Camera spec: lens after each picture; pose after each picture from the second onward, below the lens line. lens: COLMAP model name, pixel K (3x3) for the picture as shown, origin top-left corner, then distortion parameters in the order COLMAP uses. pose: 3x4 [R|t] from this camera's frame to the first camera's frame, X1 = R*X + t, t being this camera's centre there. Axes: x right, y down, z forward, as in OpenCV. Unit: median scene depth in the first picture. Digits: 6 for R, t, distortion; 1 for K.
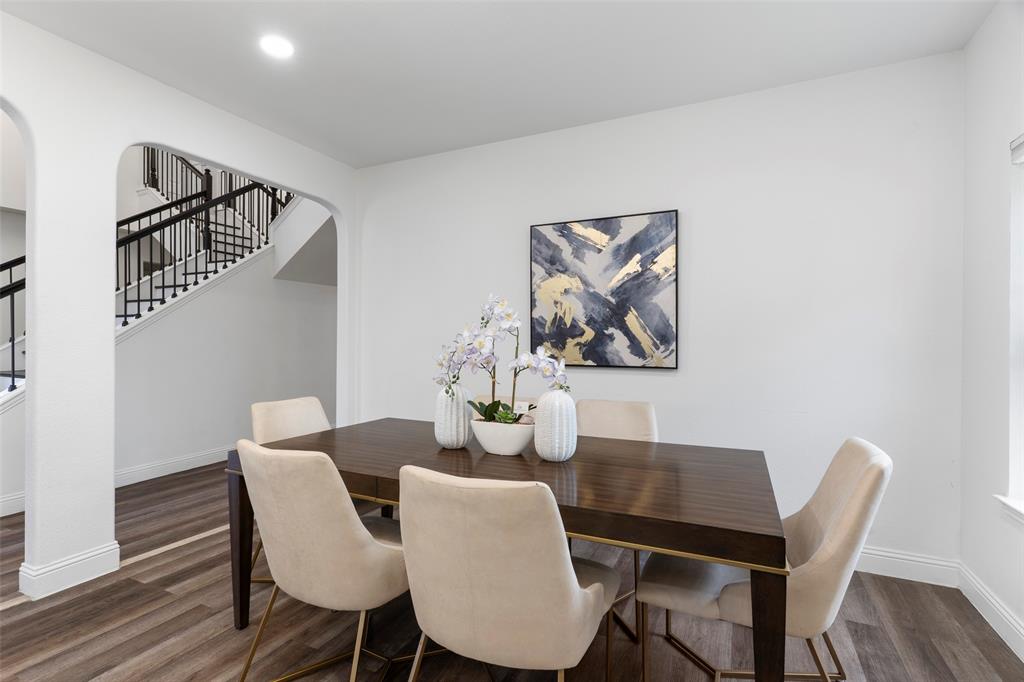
lens RADIAL K [[495.0, 0, 506.8], [0, 495.0, 339.9], [0, 0, 1]] dist [0.000840, -0.001815]
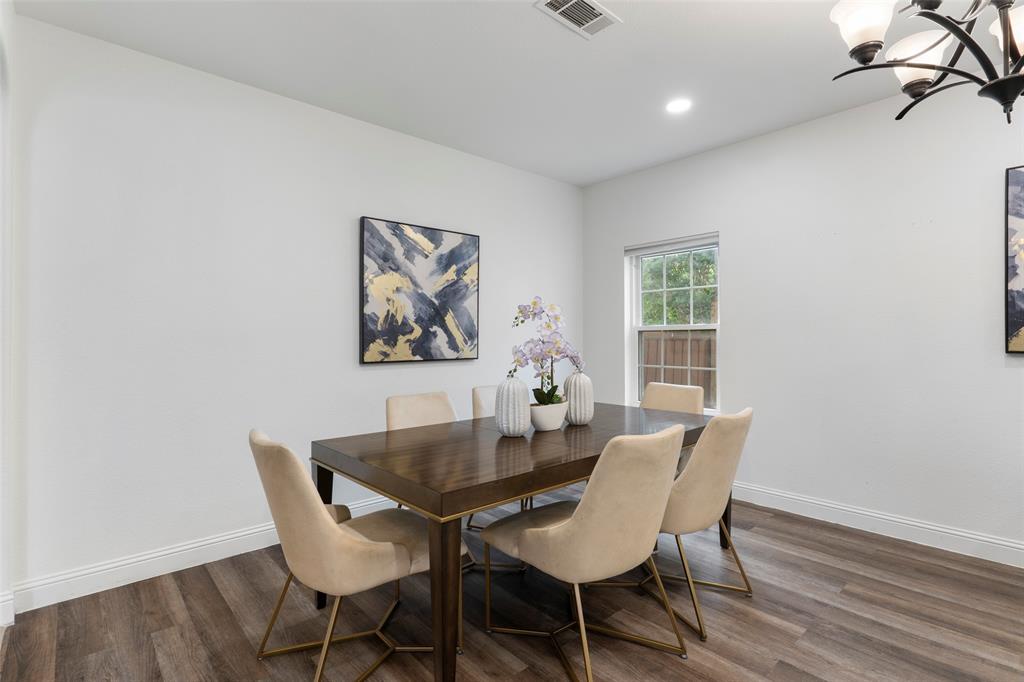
lens RADIAL K [[495.0, 0, 507.1], [0, 495.0, 336.9], [0, 0, 1]] dist [0.000840, -0.001815]
pose [[0.380802, -0.003004, 0.924652, -0.771534], [0.003067, 0.999993, 0.001986, -0.001175], [-0.924651, 0.002079, 0.380809, 0.412332]]
